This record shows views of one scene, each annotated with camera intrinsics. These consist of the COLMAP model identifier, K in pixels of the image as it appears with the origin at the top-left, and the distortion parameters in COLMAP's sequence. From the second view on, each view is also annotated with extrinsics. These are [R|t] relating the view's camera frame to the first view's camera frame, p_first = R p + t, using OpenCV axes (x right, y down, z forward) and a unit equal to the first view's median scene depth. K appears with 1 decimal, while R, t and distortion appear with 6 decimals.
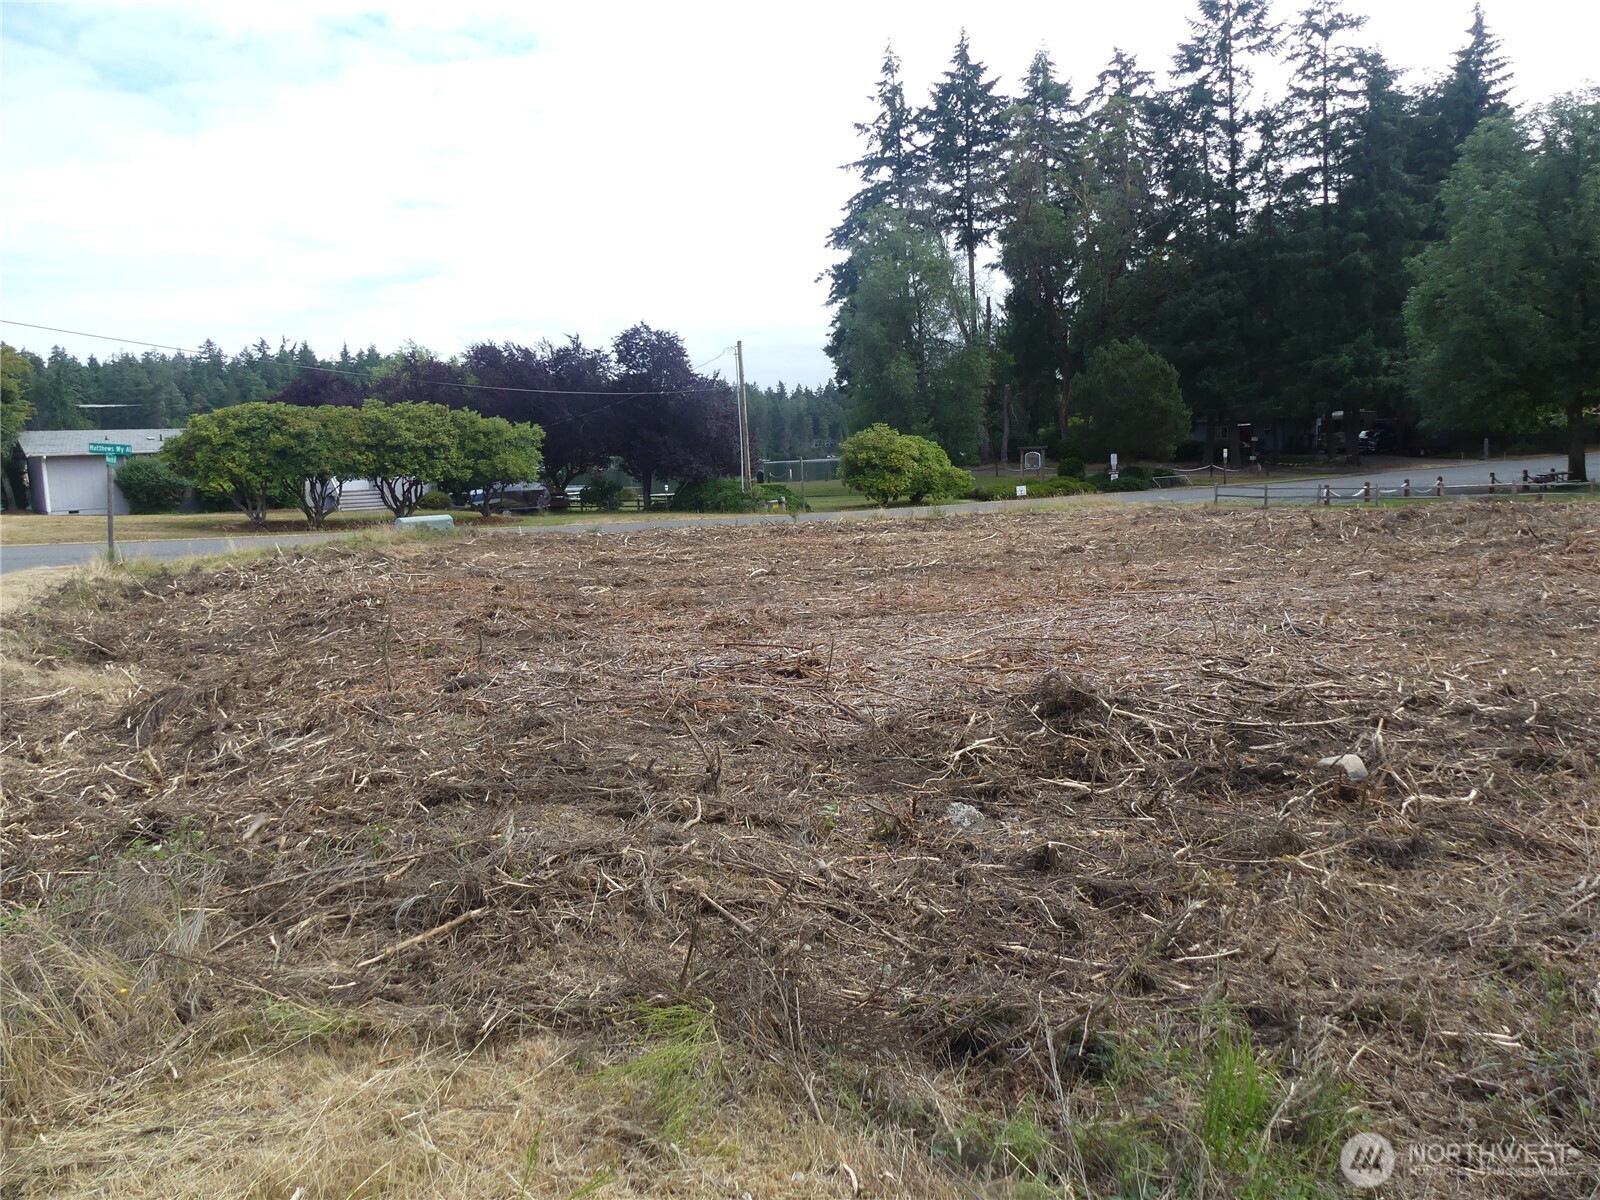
lens RADIAL K [[1196.3, 0, 811.7], [0, 1196.3, 584.7], [0, 0, 1]] dist [-0.035969, 0.028882]
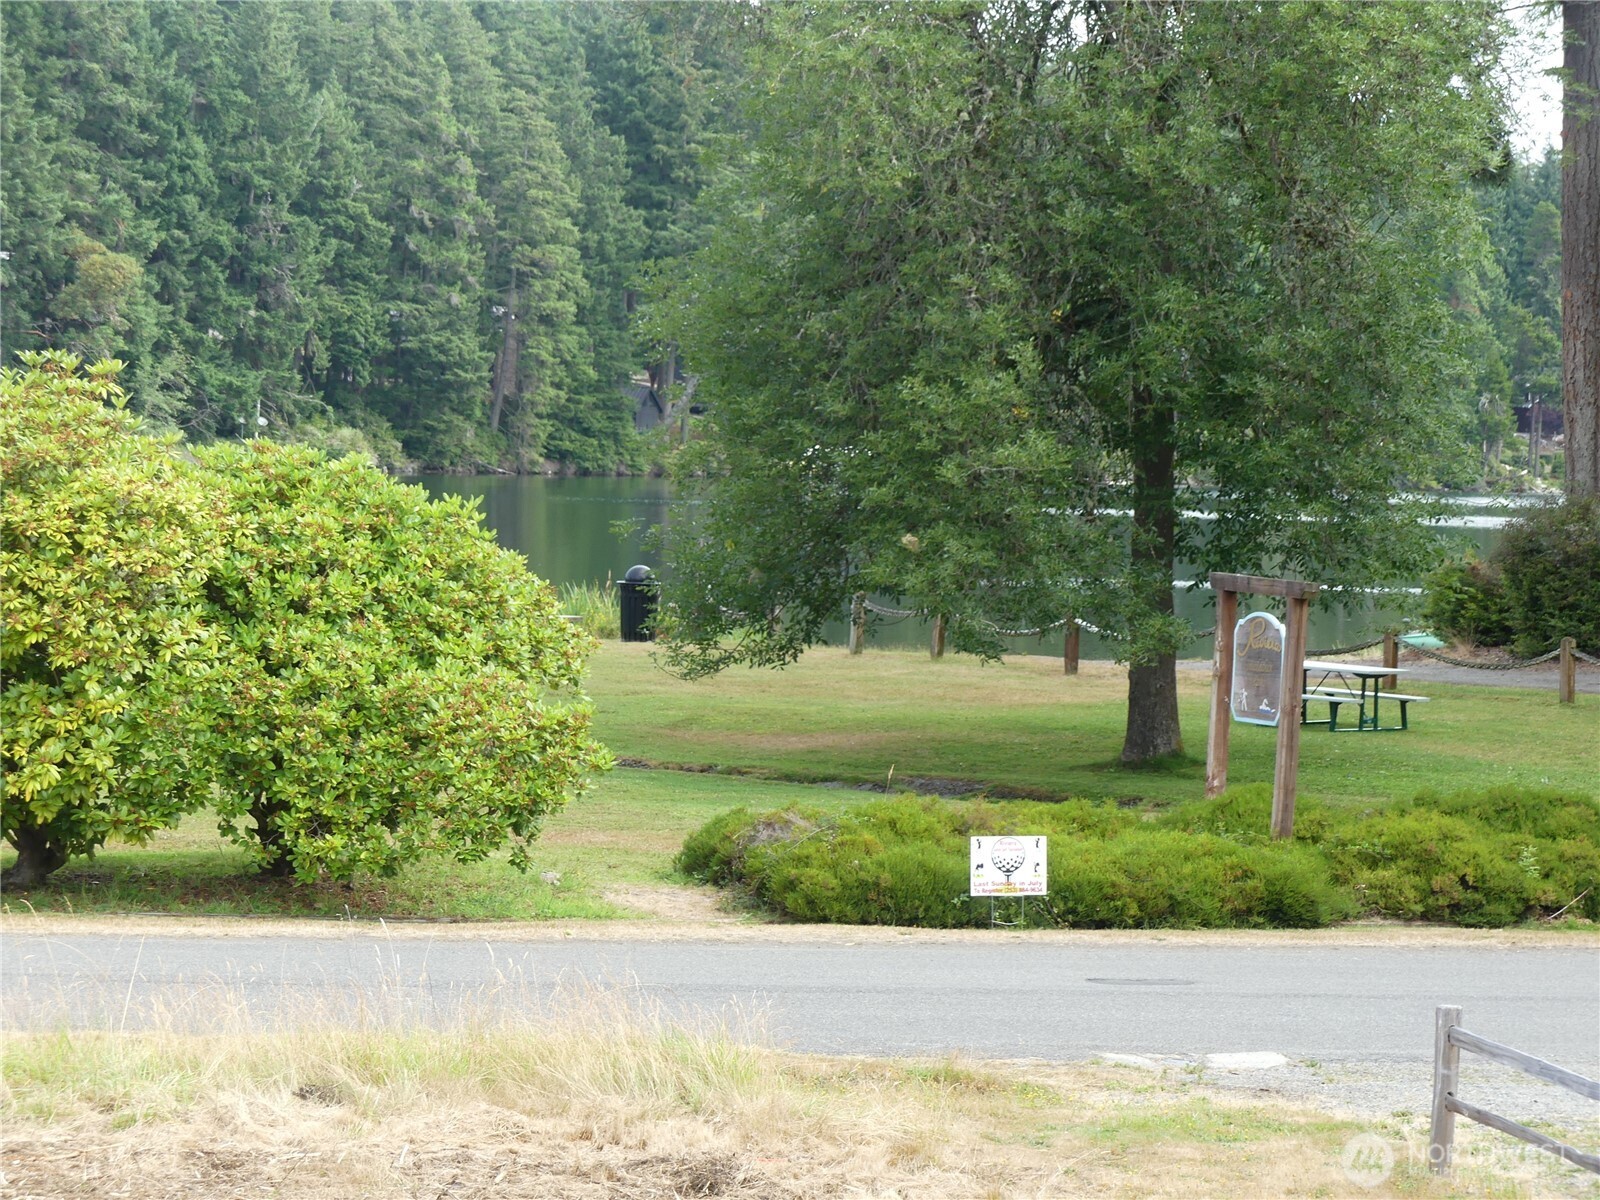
lens RADIAL K [[5557.3, 0, 803.3], [0, 5557.3, 608.3], [0, 0, 1]] dist [-0.115166, 0.000000]
pose [[0.958438, 0.084301, -0.272561, 0.337234], [-0.104772, 0.992598, -0.061419, -0.065304], [0.265366, 0.087423, 0.960176, 0.323318]]
